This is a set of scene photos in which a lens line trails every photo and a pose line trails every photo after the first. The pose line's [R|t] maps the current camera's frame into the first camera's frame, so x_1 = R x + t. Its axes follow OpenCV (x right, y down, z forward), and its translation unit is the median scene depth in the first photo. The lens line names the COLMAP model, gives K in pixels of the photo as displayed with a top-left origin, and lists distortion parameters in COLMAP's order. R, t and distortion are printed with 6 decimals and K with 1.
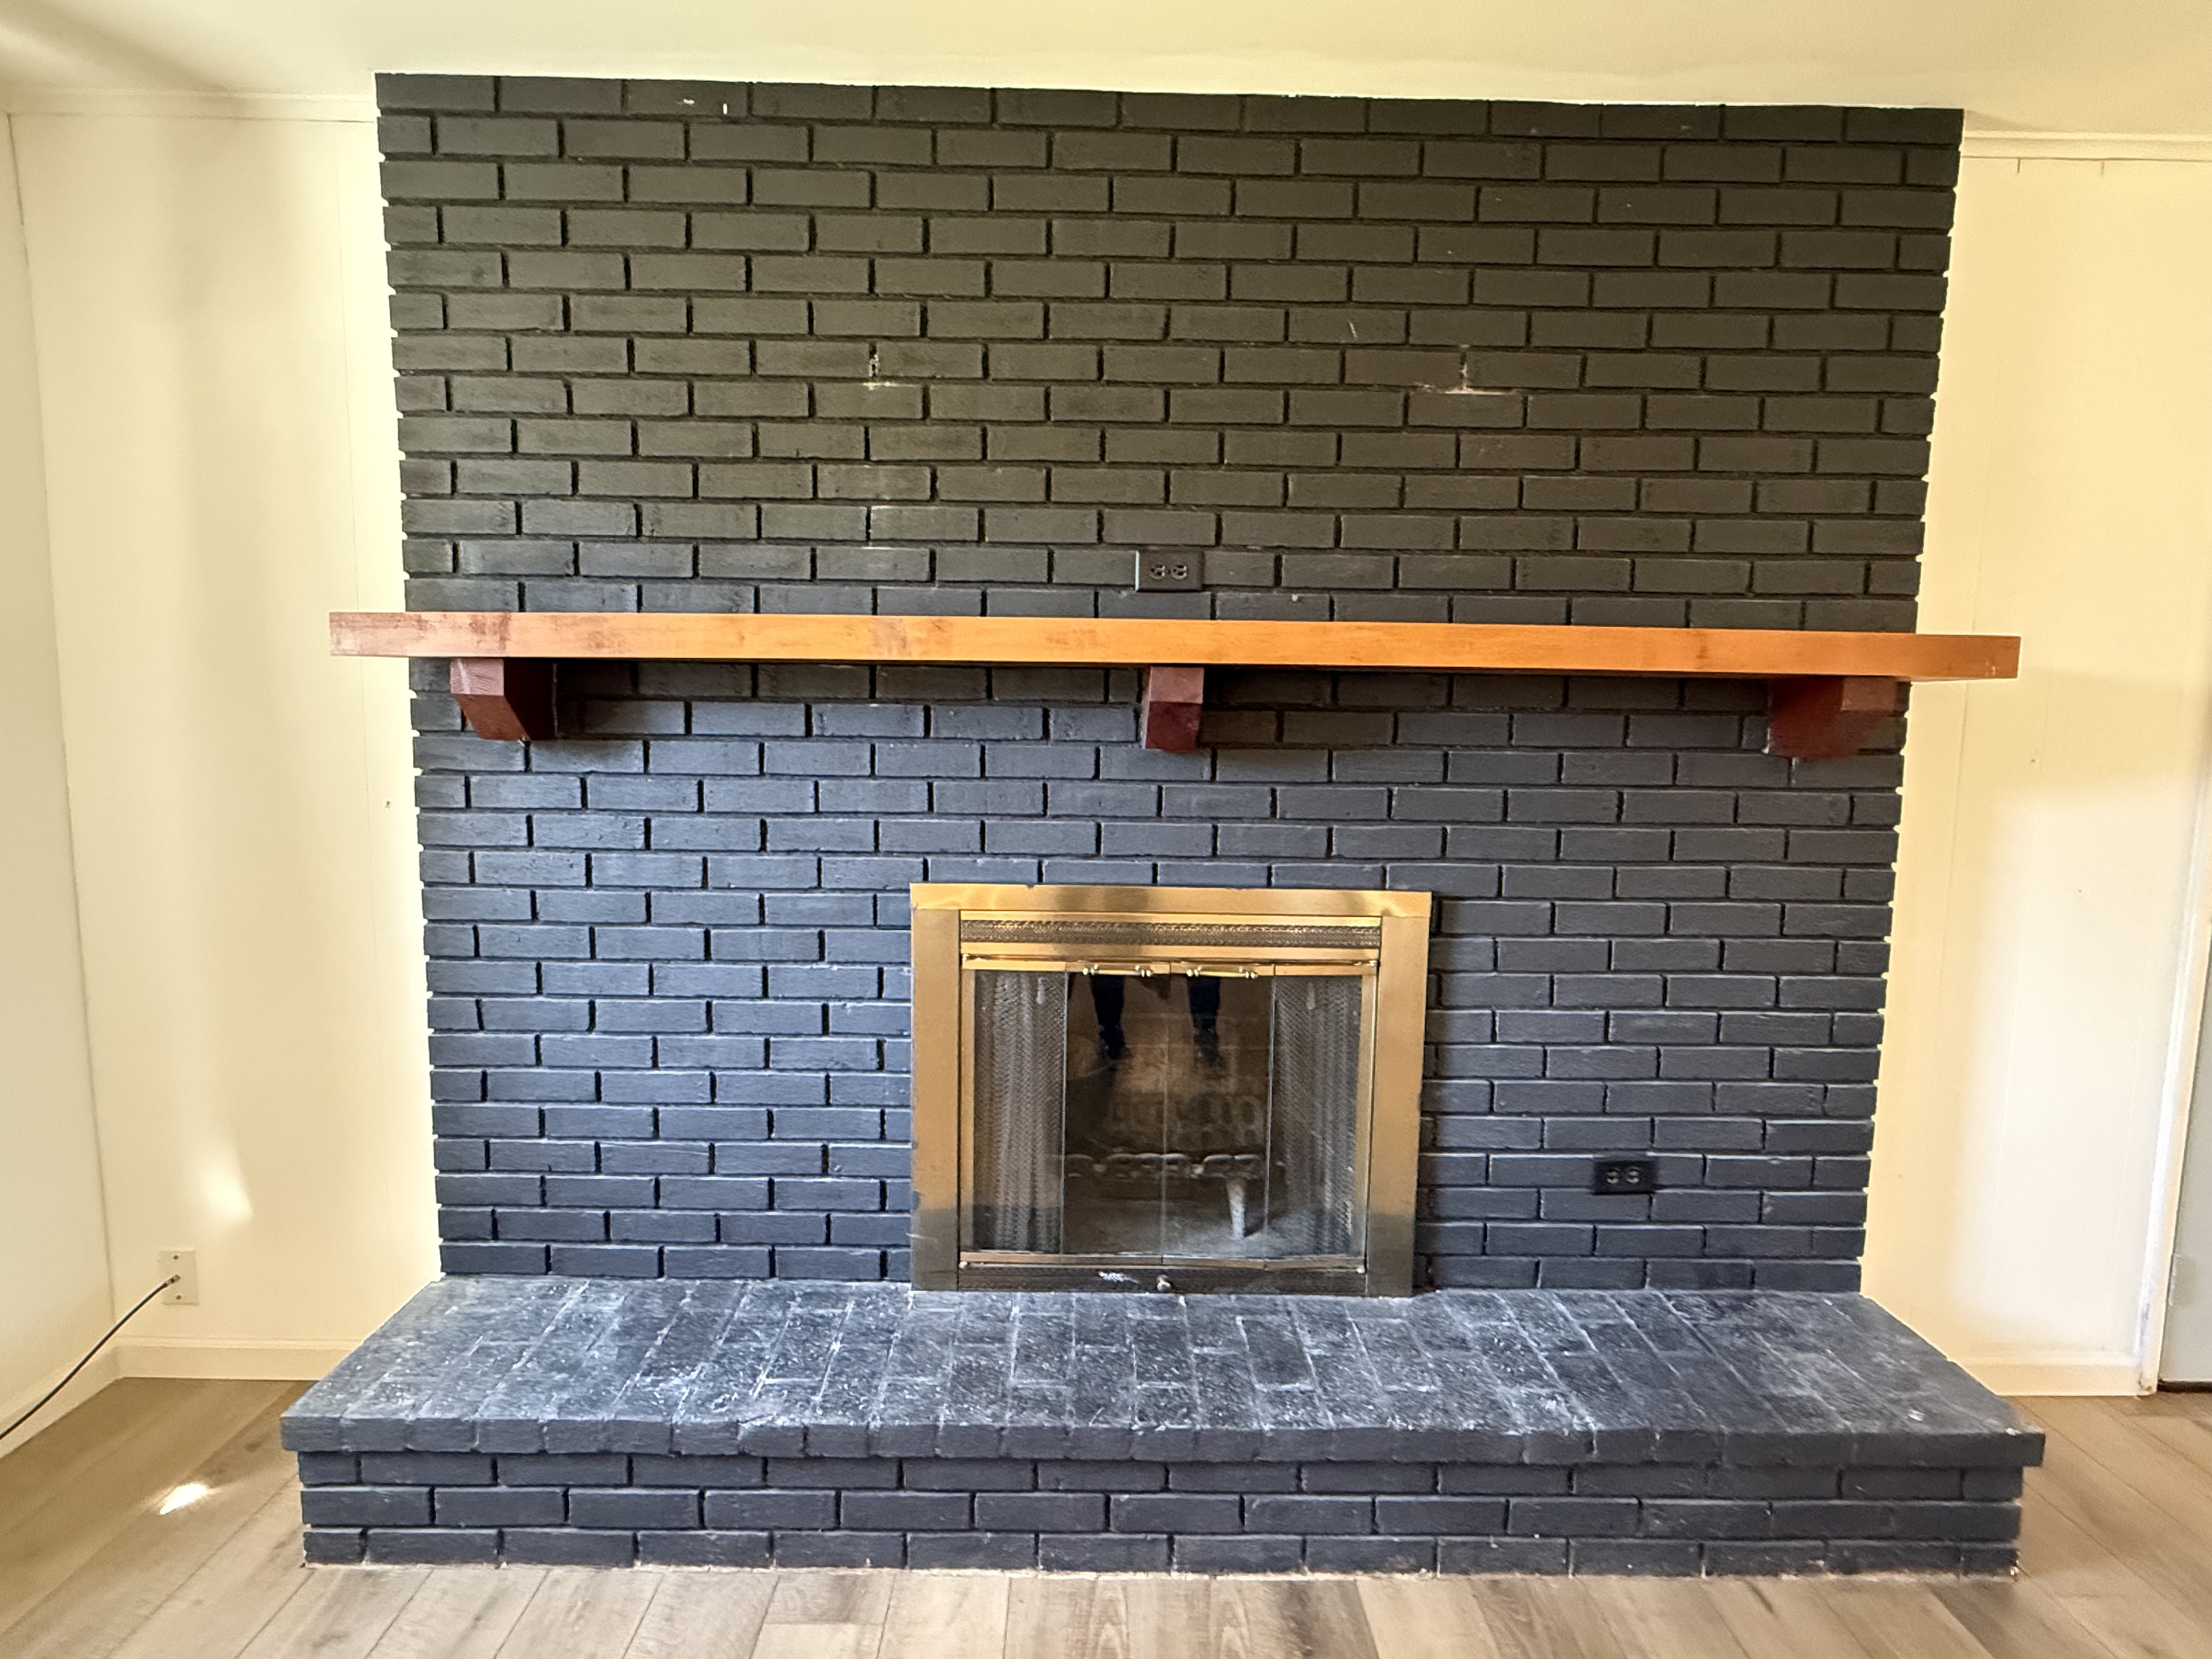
lens RADIAL K [[1155.8, 0, 1099.1], [0, 1155.8, 851.3], [0, 0, 1]] dist [-0.002226, 0.001107]
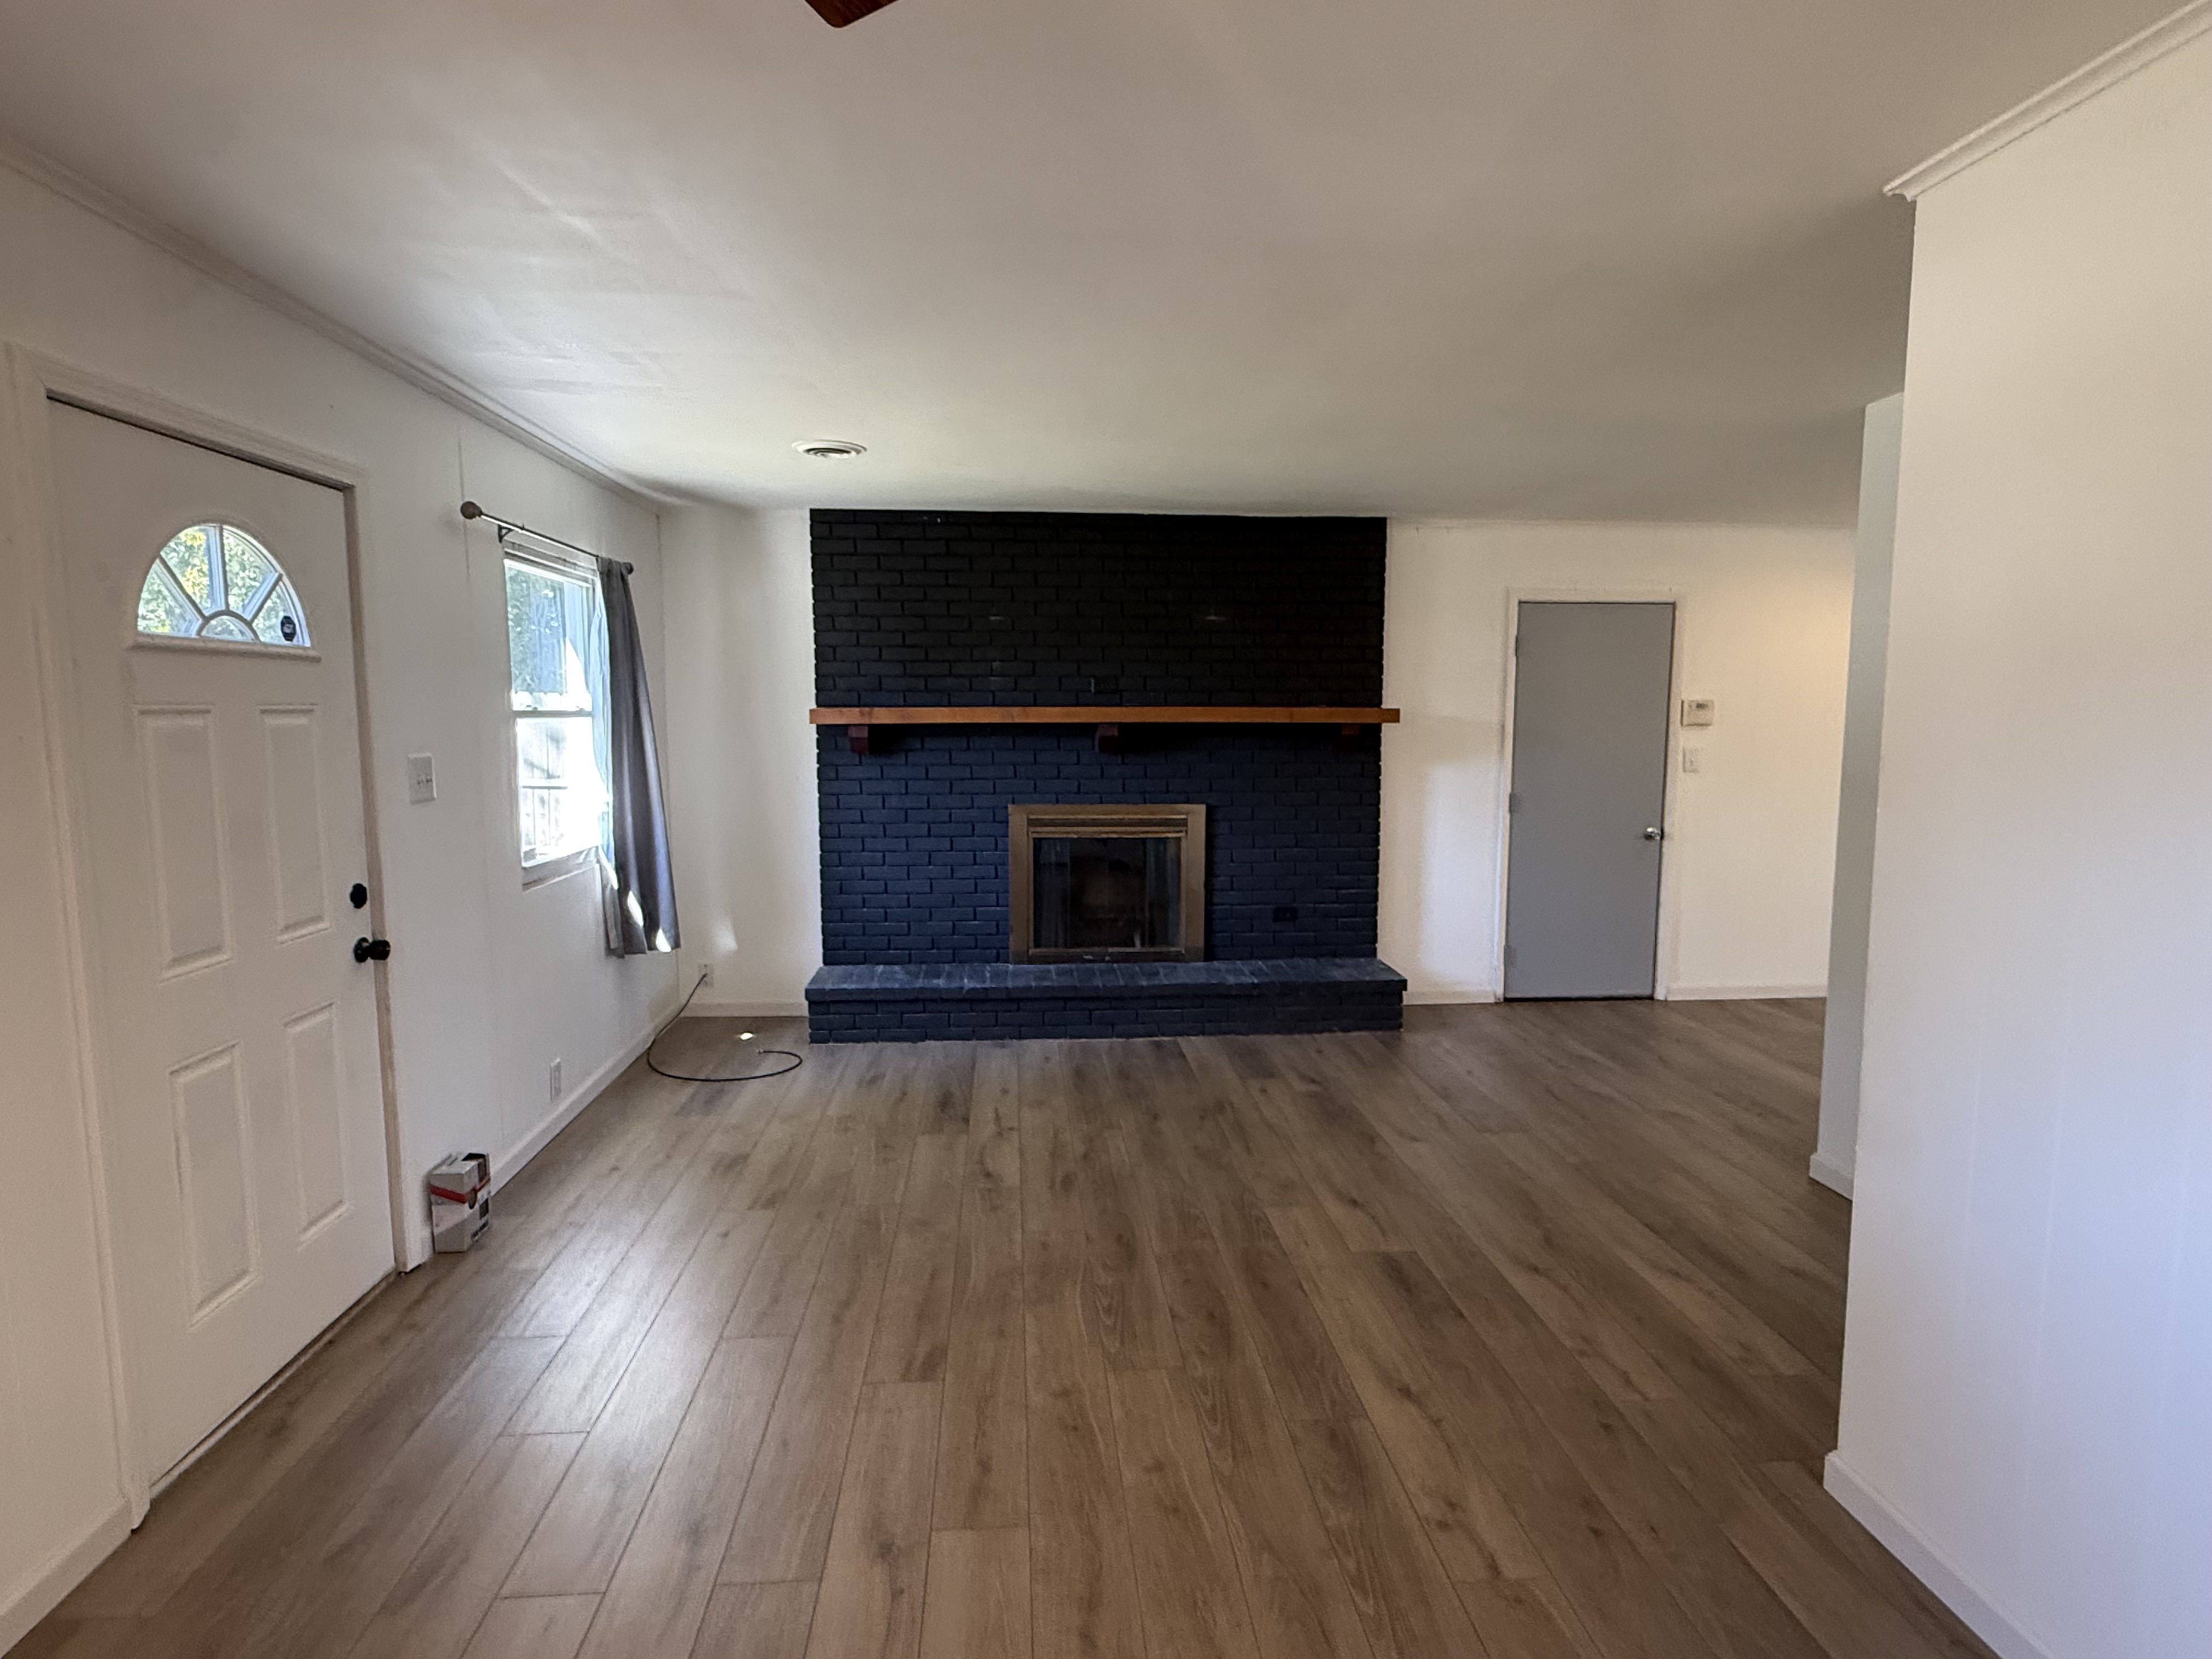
lens RADIAL K [[1155.8, 0, 1101.3], [0, 1155.8, 817.3], [0, 0, 1]] dist [-0.002226, 0.001107]
pose [[0.997548, -0.019612, 0.067177, -0.132553], [0.021165, 0.999523, -0.022494, 0.120622], [-0.066704, 0.023861, 0.997487, -1.651210]]
